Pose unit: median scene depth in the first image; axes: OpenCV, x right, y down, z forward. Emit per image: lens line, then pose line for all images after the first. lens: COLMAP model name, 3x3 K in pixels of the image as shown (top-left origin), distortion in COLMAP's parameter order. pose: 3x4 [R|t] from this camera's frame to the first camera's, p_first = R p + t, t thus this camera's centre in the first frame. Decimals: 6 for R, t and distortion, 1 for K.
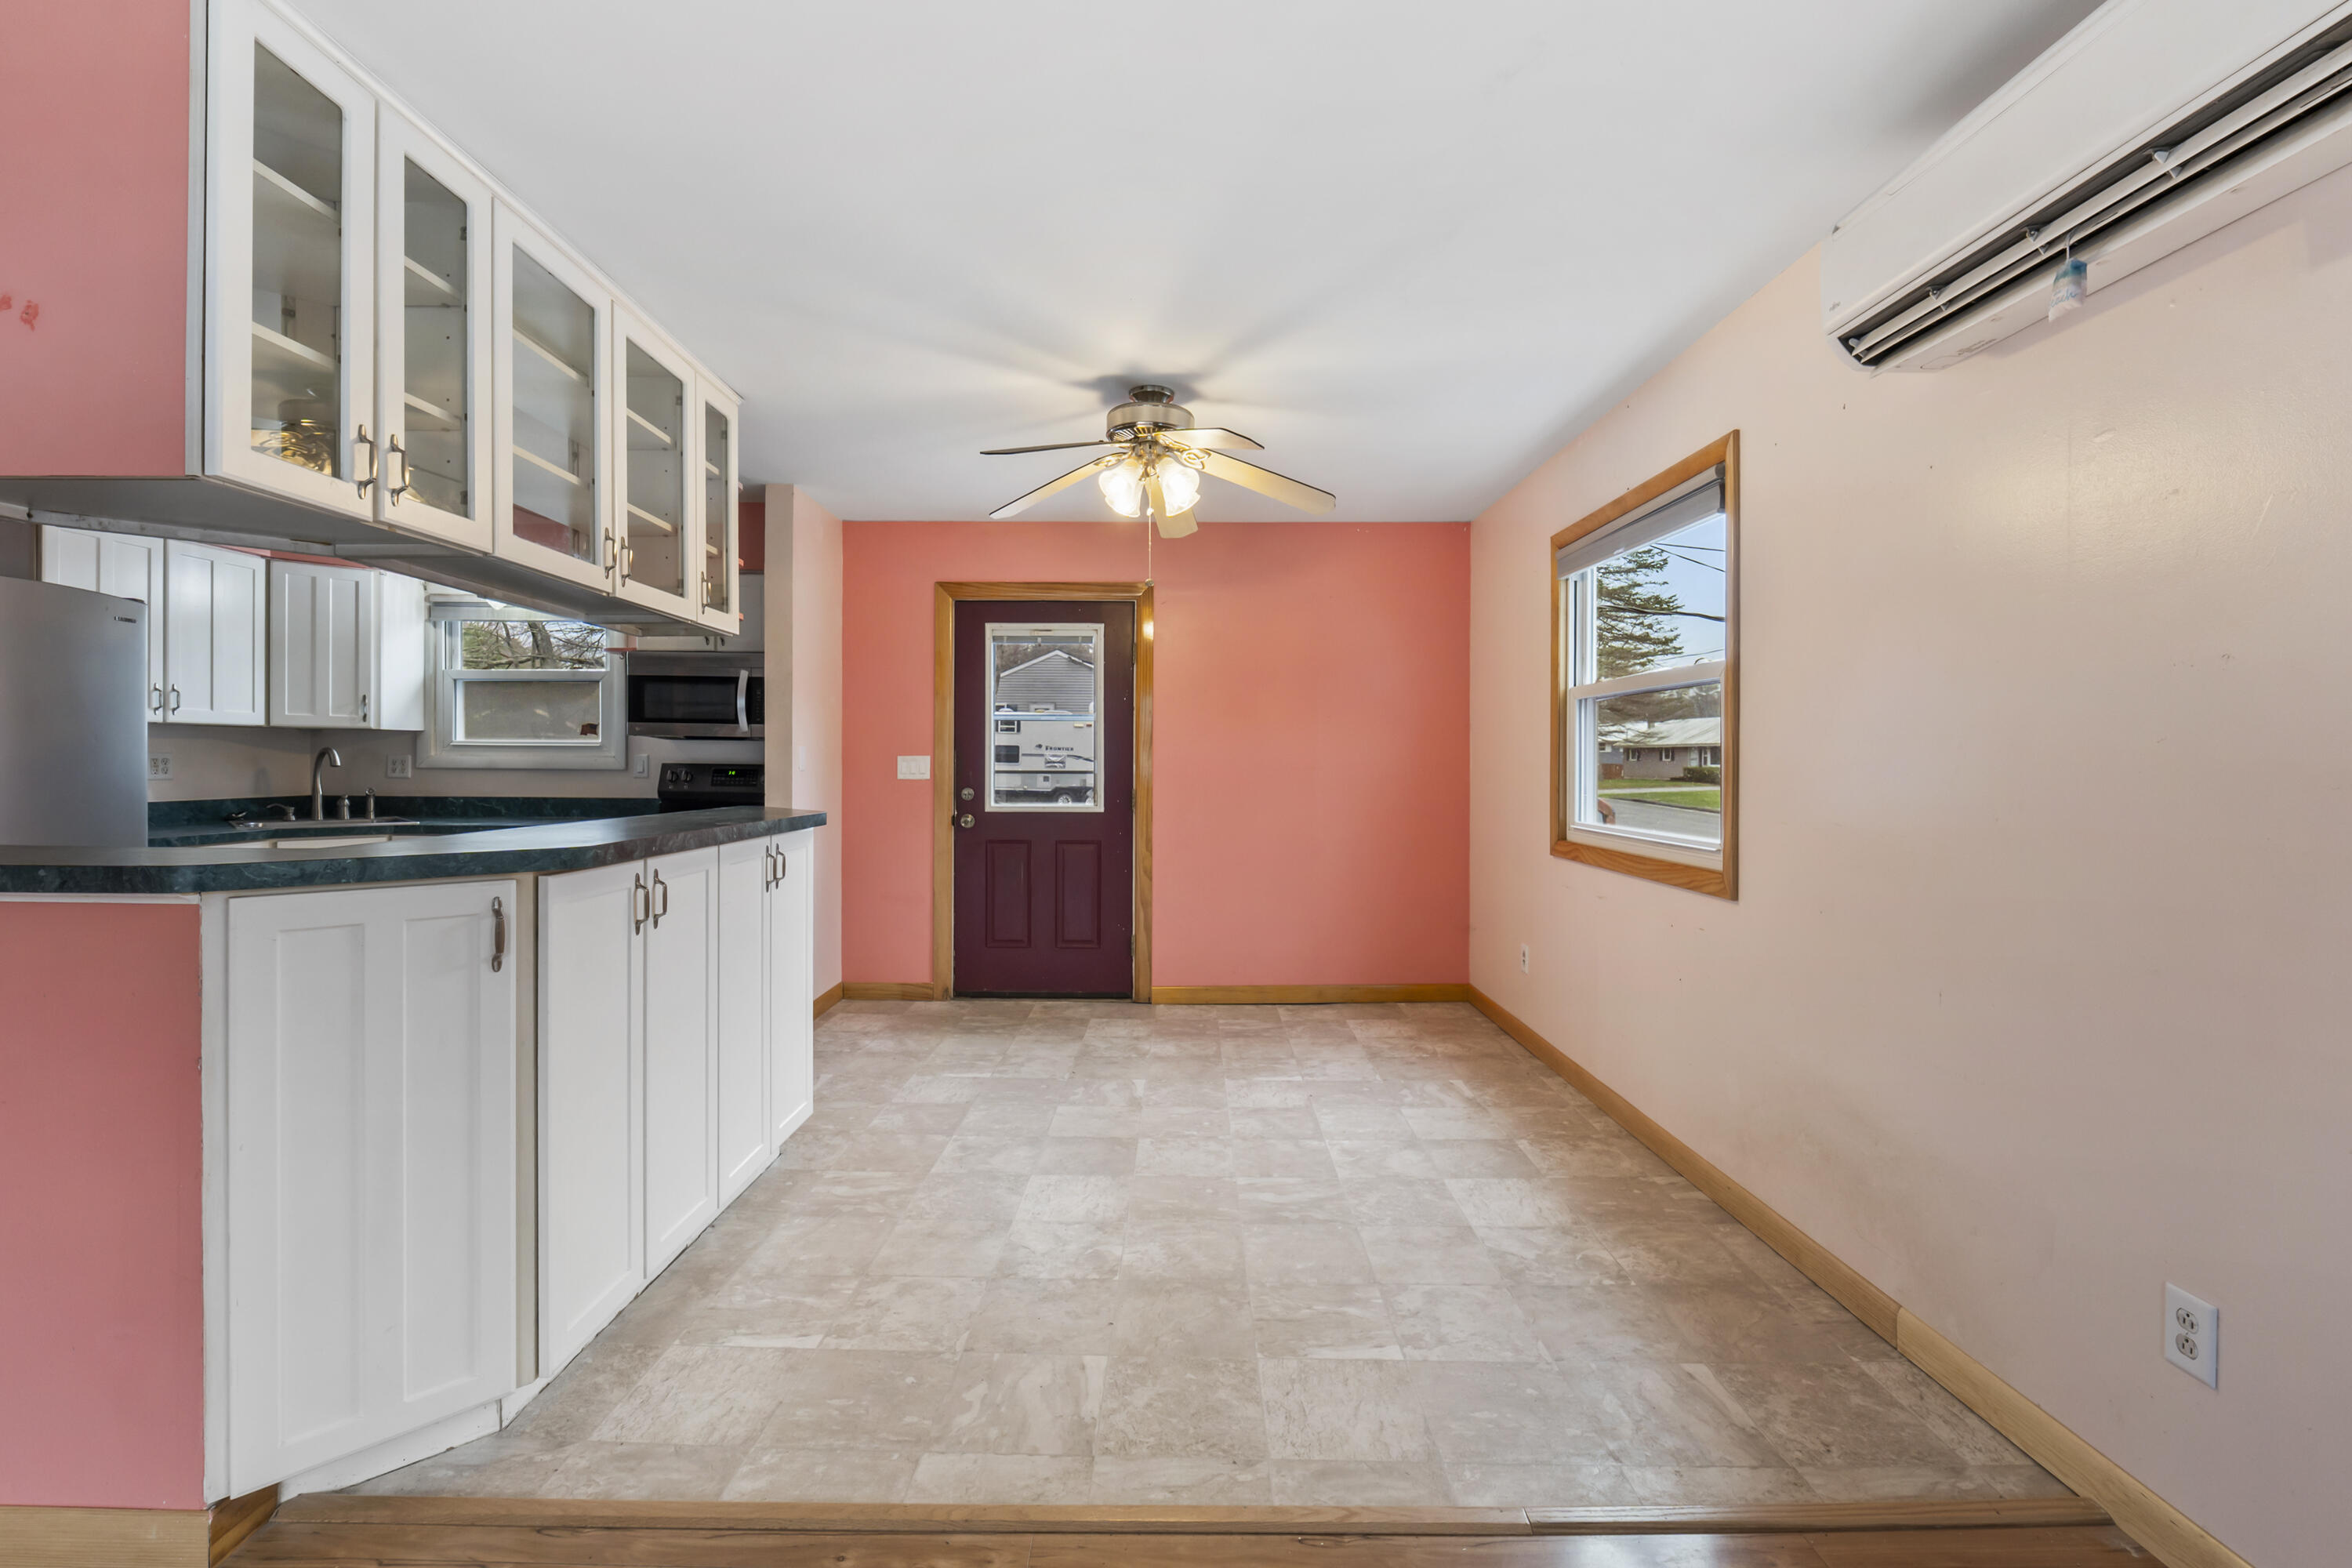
lens RADIAL K [[1002.0, 0, 1163.8], [0, 1002.0, 768.3], [0, 0, 1]] dist [-0.004272, -0.000627]
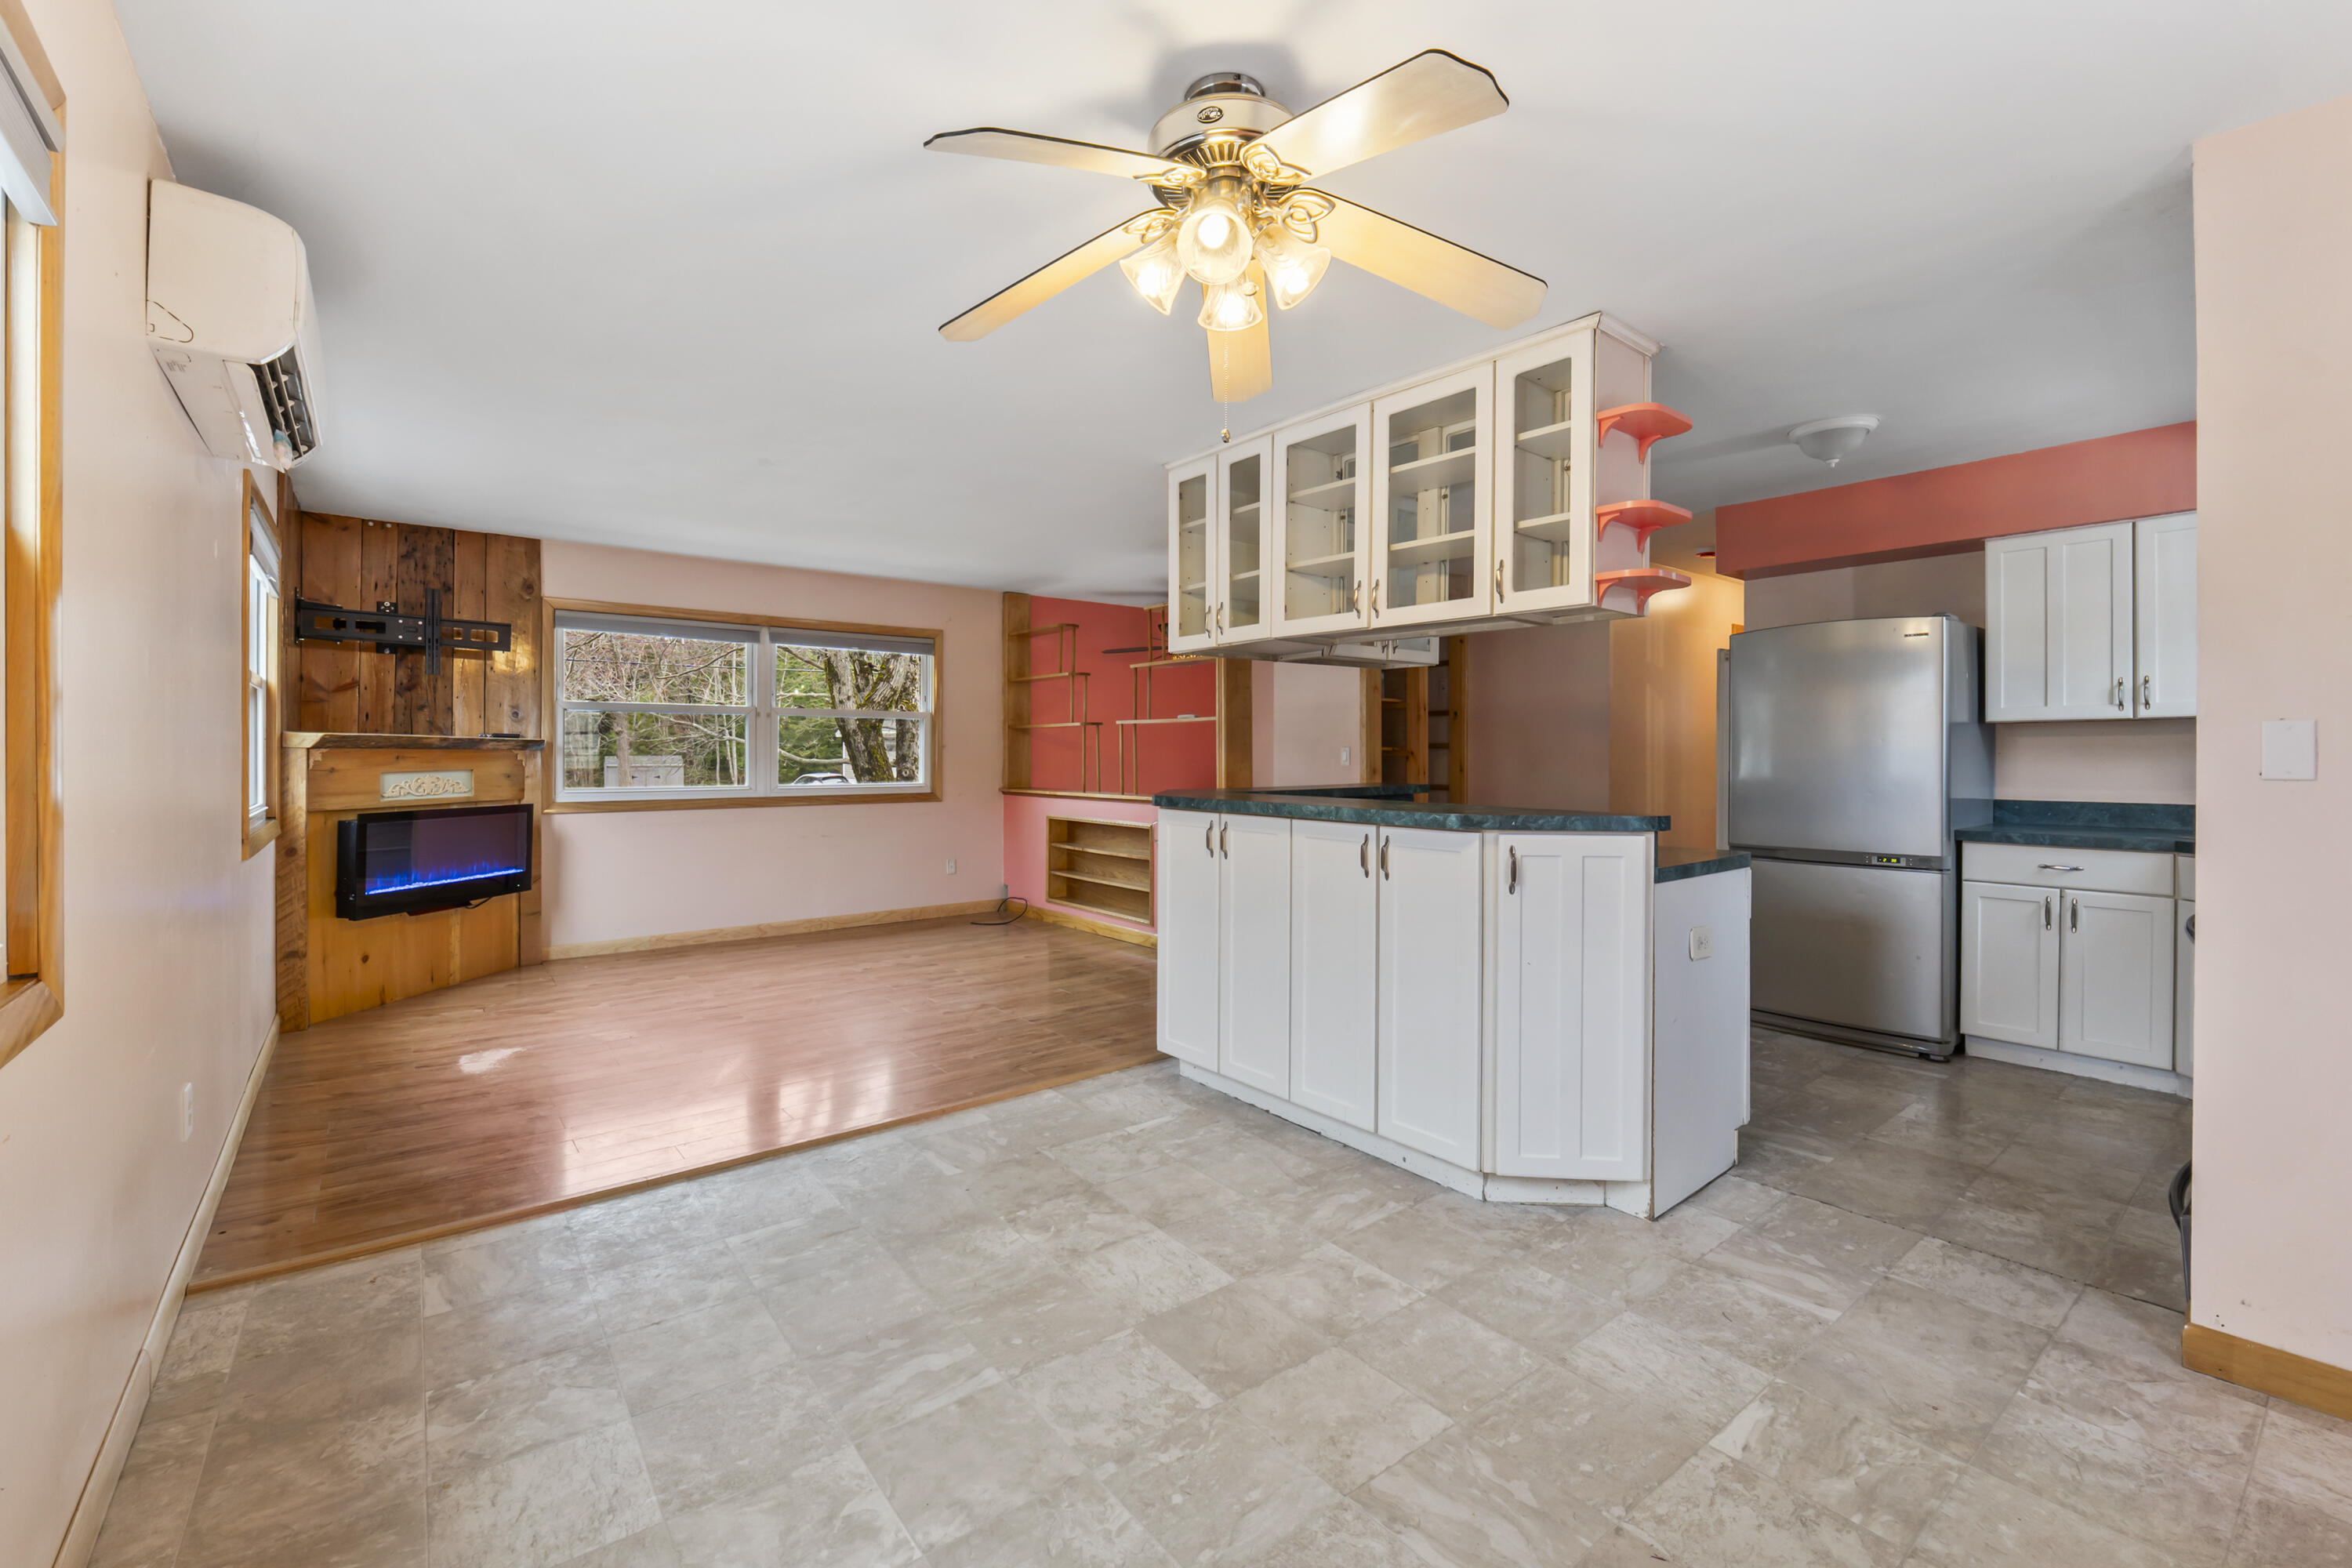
lens RADIAL K [[1002.0, 0, 1150.2], [0, 1002.0, 753.0], [0, 0, 1]] dist [-0.004272, -0.000627]
pose [[-0.791813, -0.009729, -0.610686, 0.412852], [-0.011297, 0.999935, -0.001282, -0.002555], [0.610659, 0.005884, -0.791872, 1.620462]]
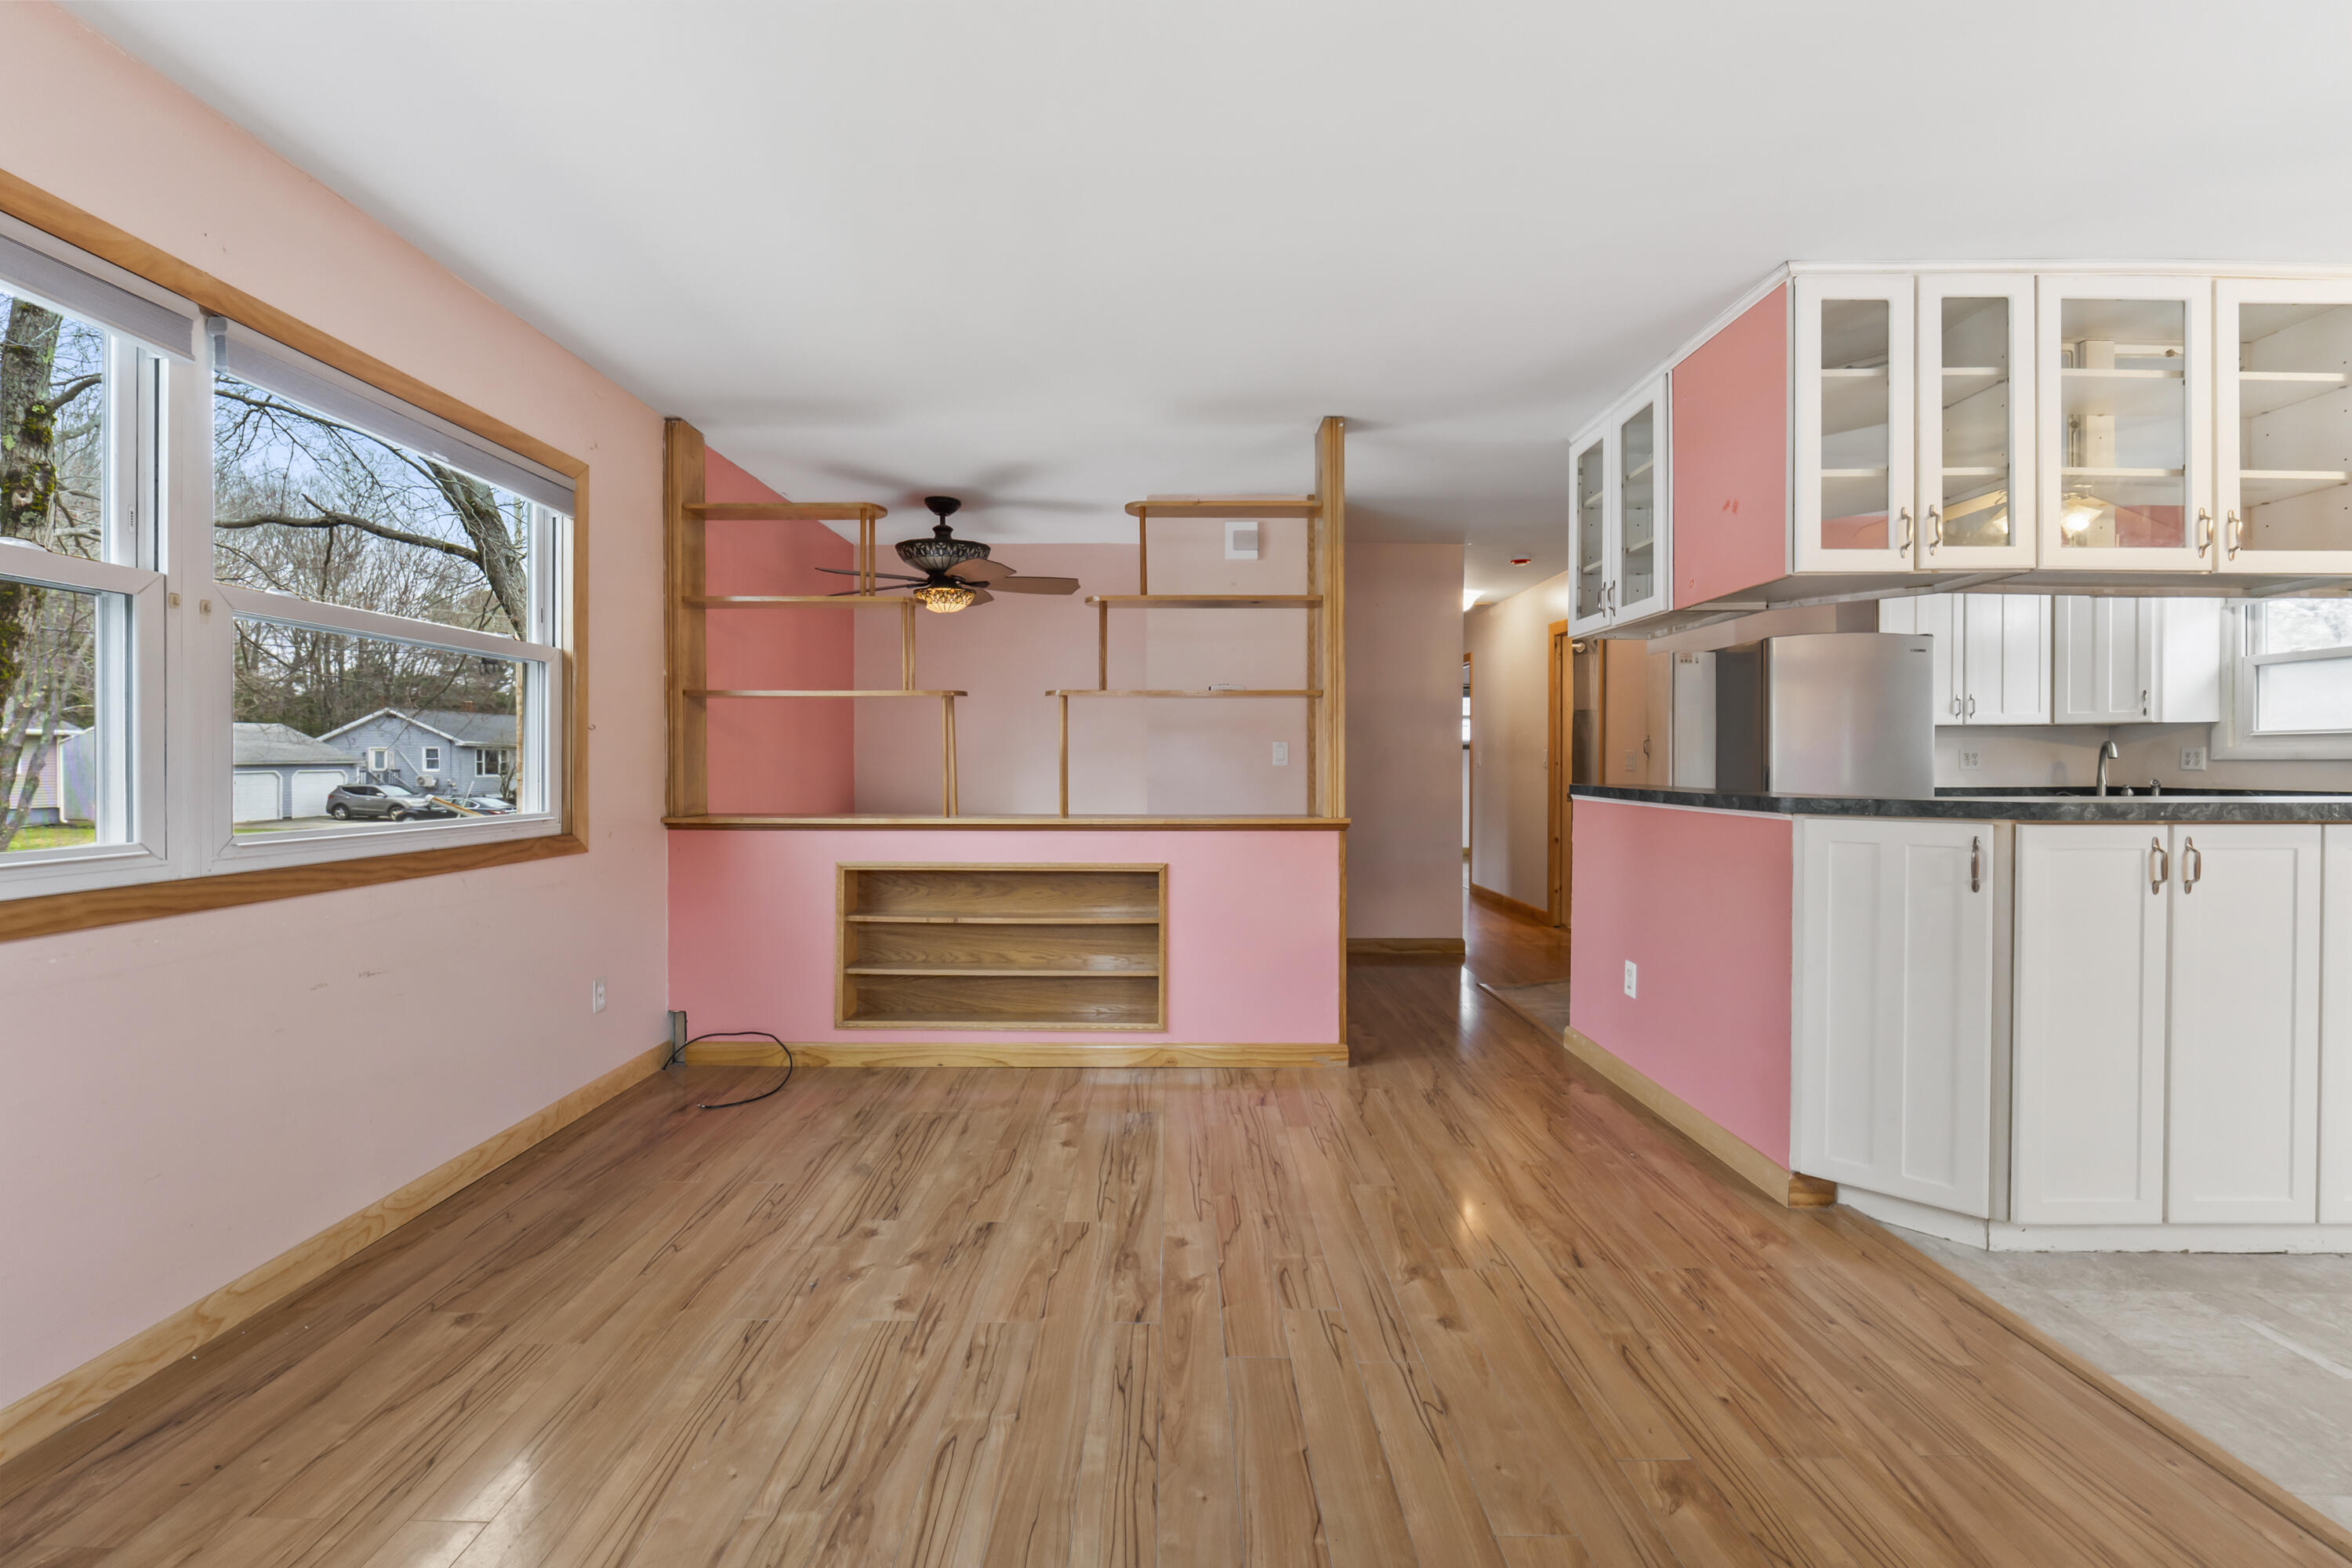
lens RADIAL K [[1002.0, 0, 1158.3], [0, 1002.0, 772.8], [0, 0, 1]] dist [-0.004272, -0.000627]
pose [[-0.008196, -0.001415, -0.999965, 0.397006], [-0.005279, 0.999985, -0.001371, 0.031011], [0.999952, 0.005268, -0.008204, -0.043745]]
